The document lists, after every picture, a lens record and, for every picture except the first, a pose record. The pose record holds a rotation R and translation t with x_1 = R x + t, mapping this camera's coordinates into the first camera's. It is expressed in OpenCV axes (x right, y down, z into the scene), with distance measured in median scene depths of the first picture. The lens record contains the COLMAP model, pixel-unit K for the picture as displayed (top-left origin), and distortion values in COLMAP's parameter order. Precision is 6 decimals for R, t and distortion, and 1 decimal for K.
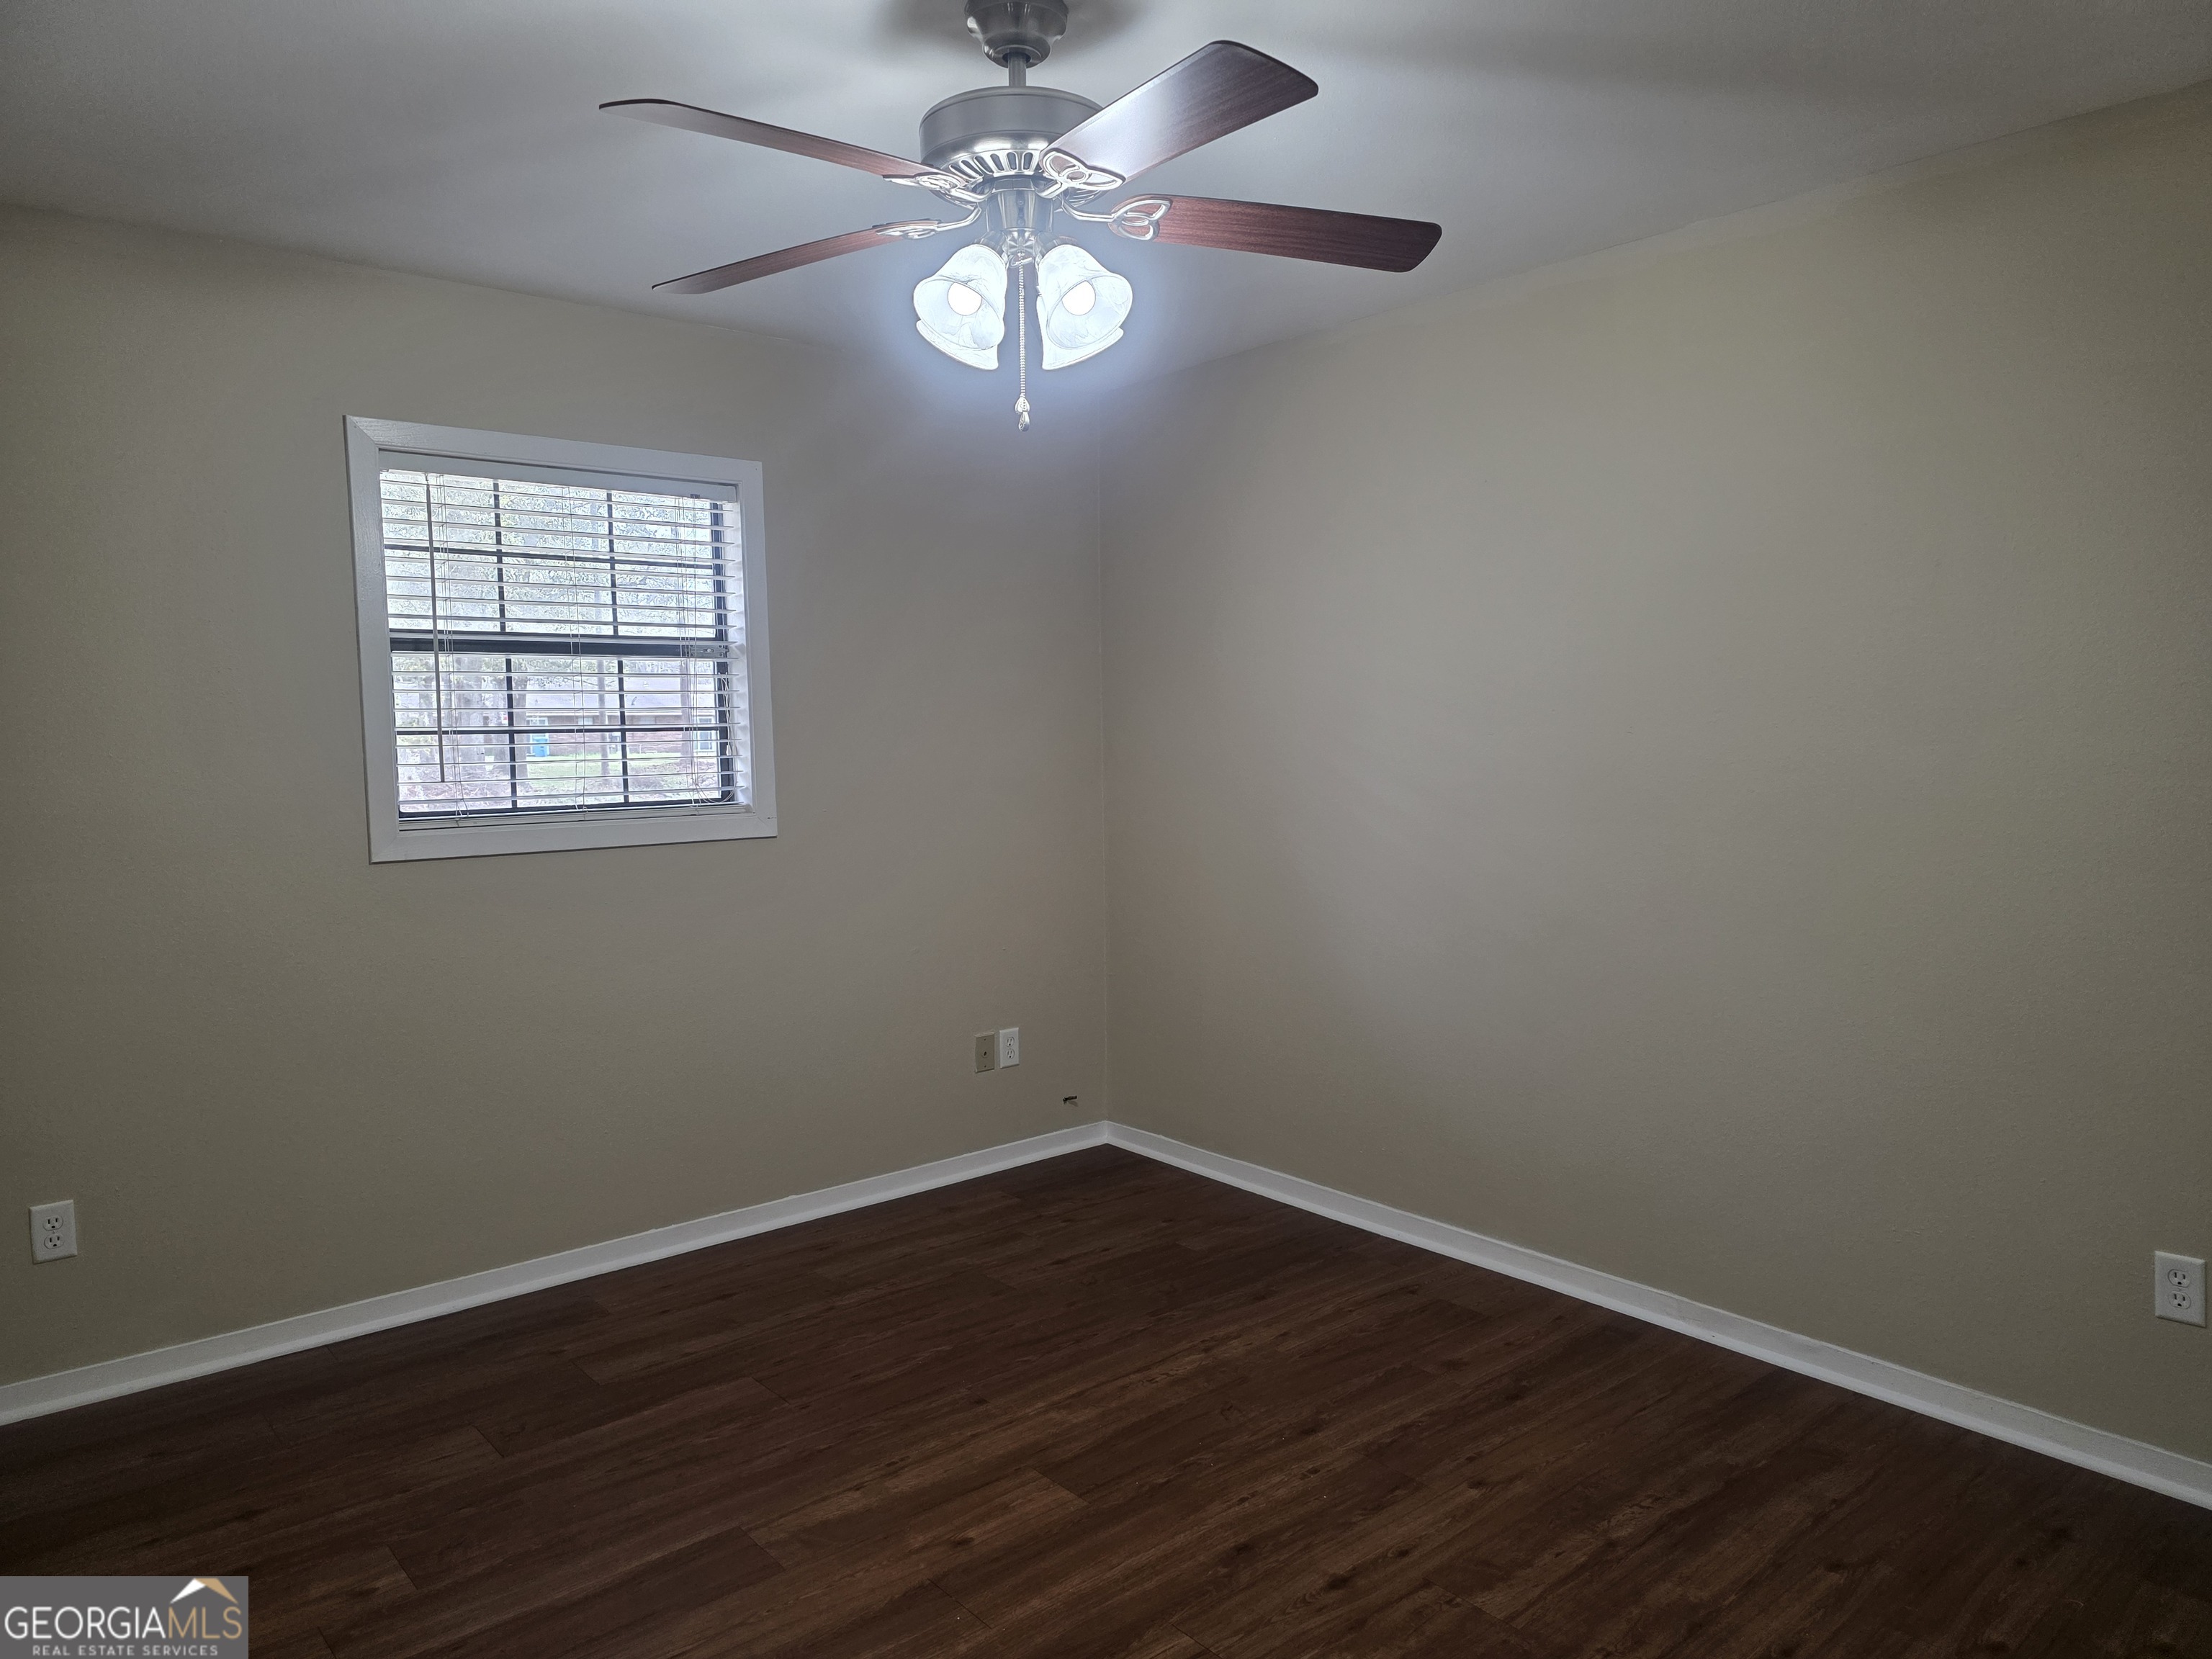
lens RADIAL K [[1487.1, 0, 1115.8], [0, 1487.1, 851.5], [0, 0, 1]] dist [0.023031, -0.024943]
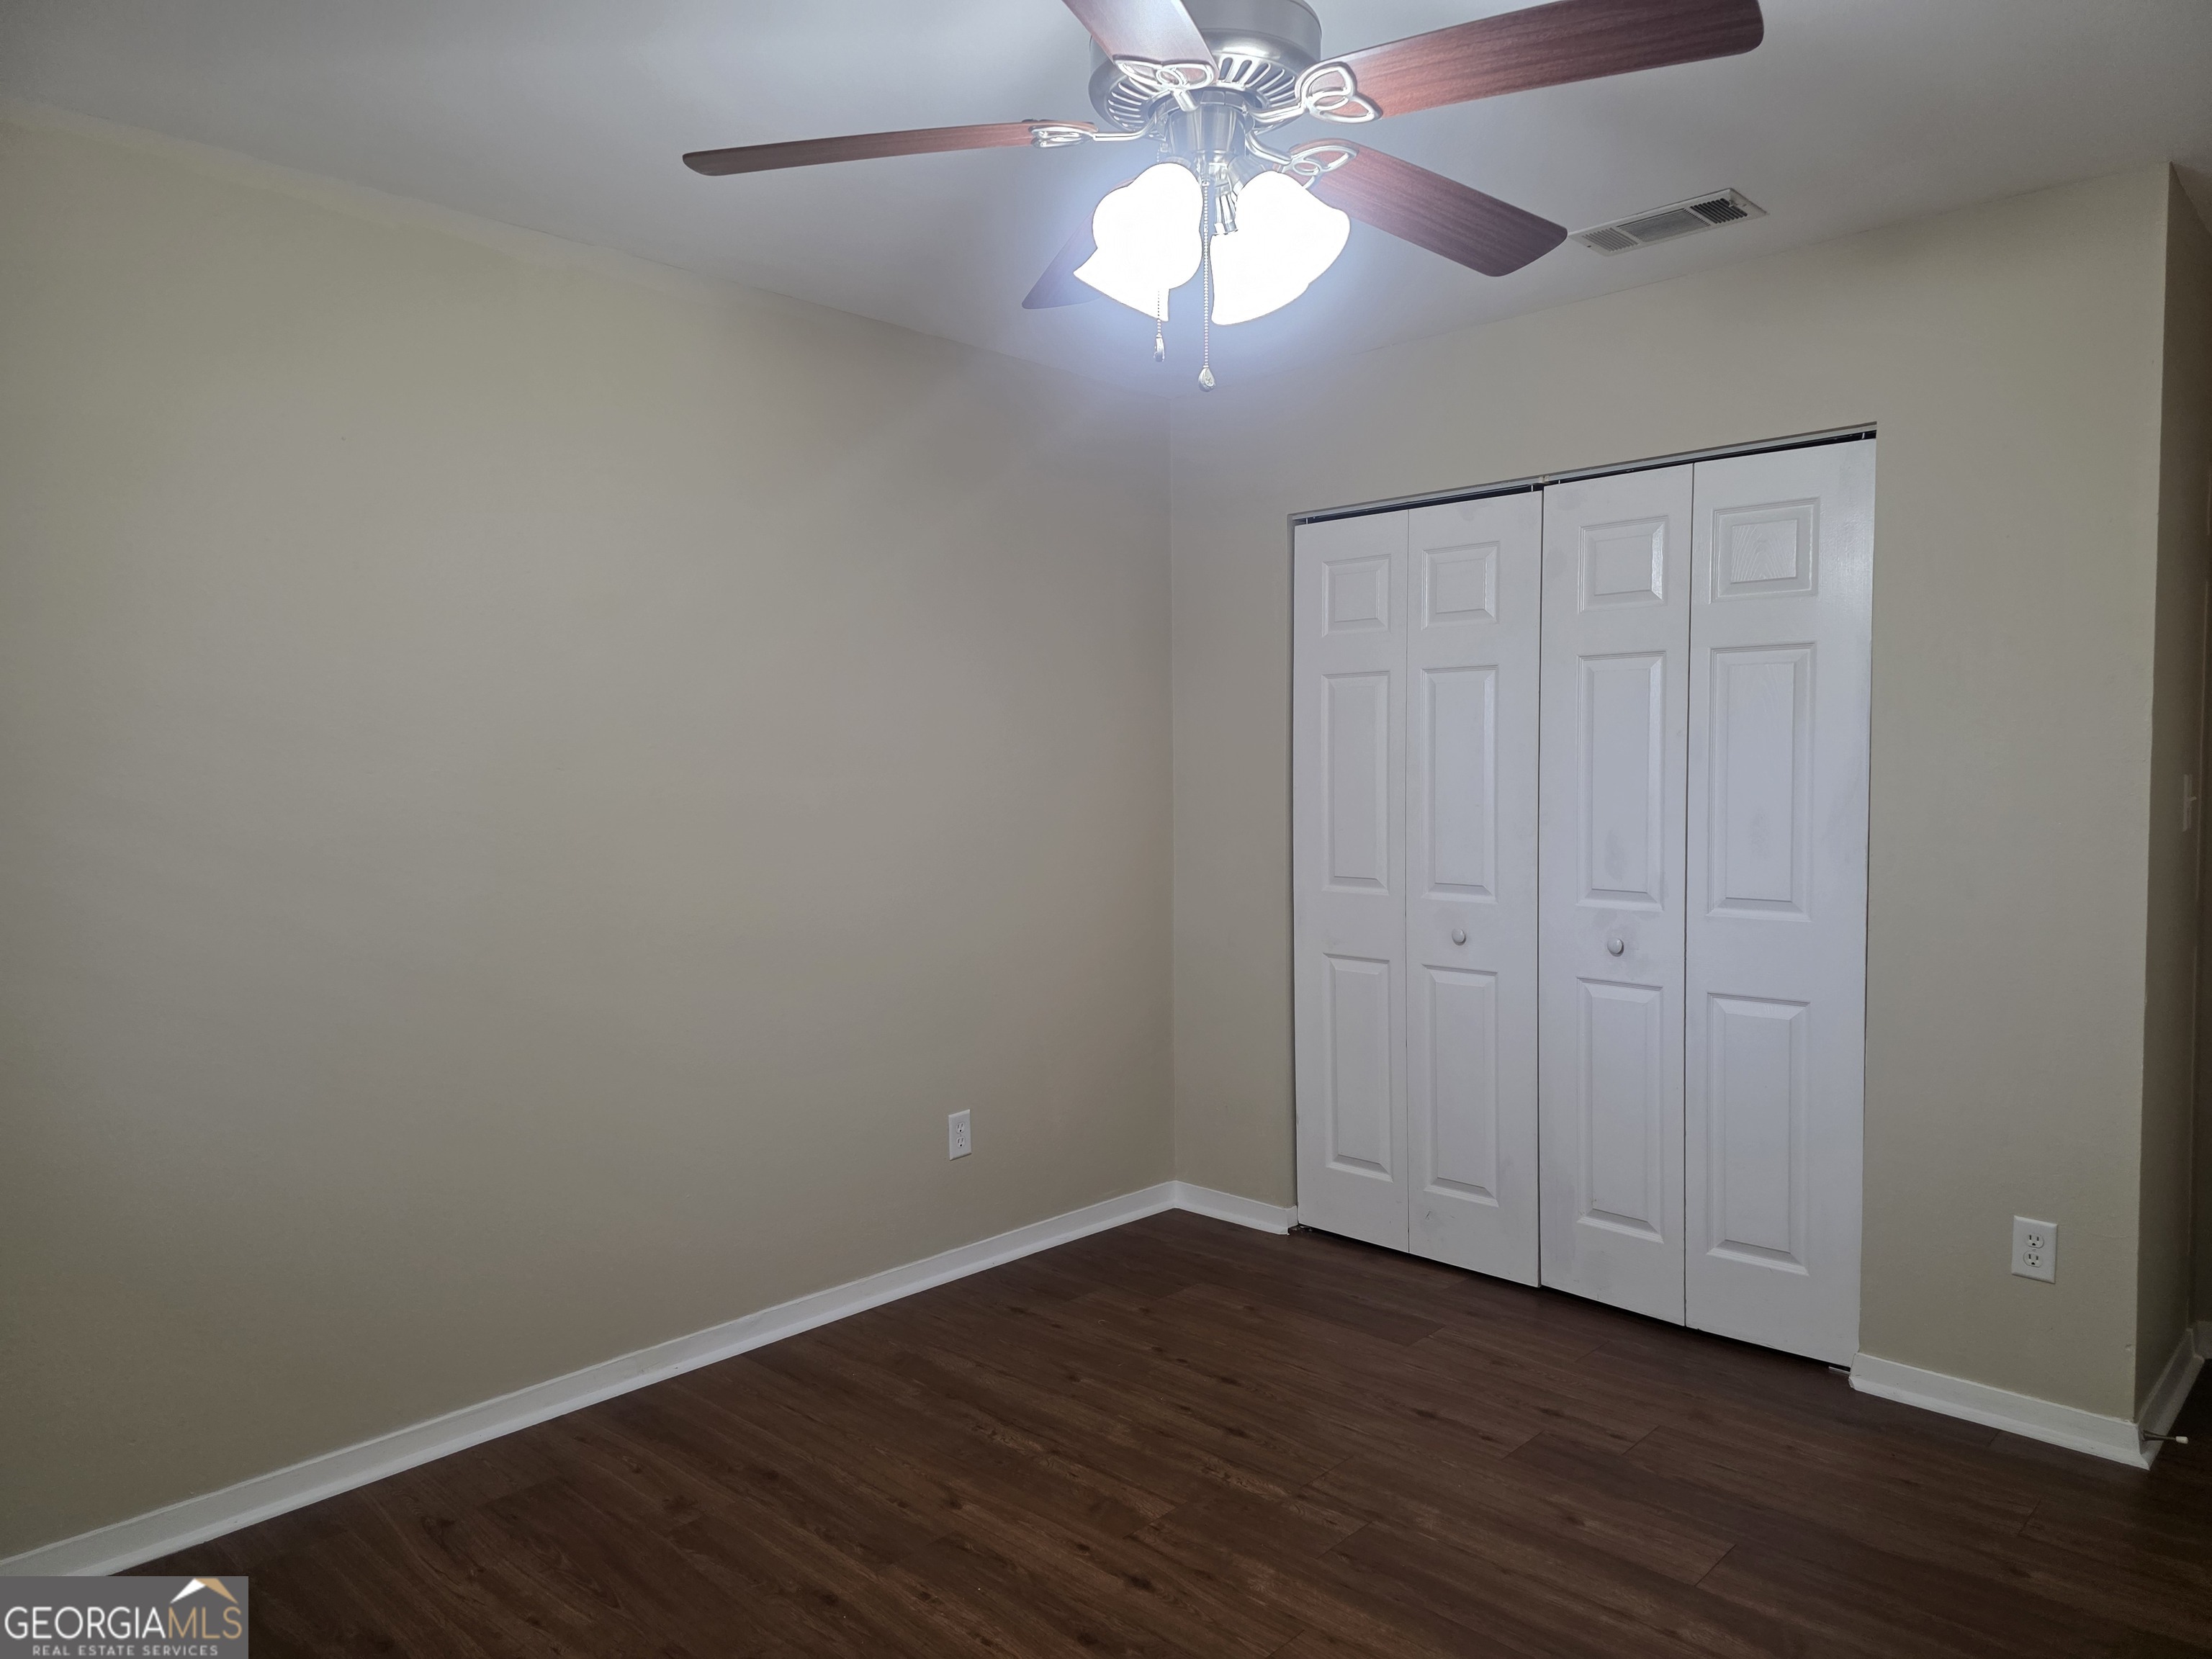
lens RADIAL K [[1487.1, 0, 1109.3], [0, 1487.1, 823.9], [0, 0, 1]] dist [0.023031, -0.024943]
pose [[-0.103291, -0.035890, 0.994003, -0.740586], [0.111015, 0.992689, 0.047379, -0.061809], [-0.988436, 0.115243, -0.098551, 0.942613]]
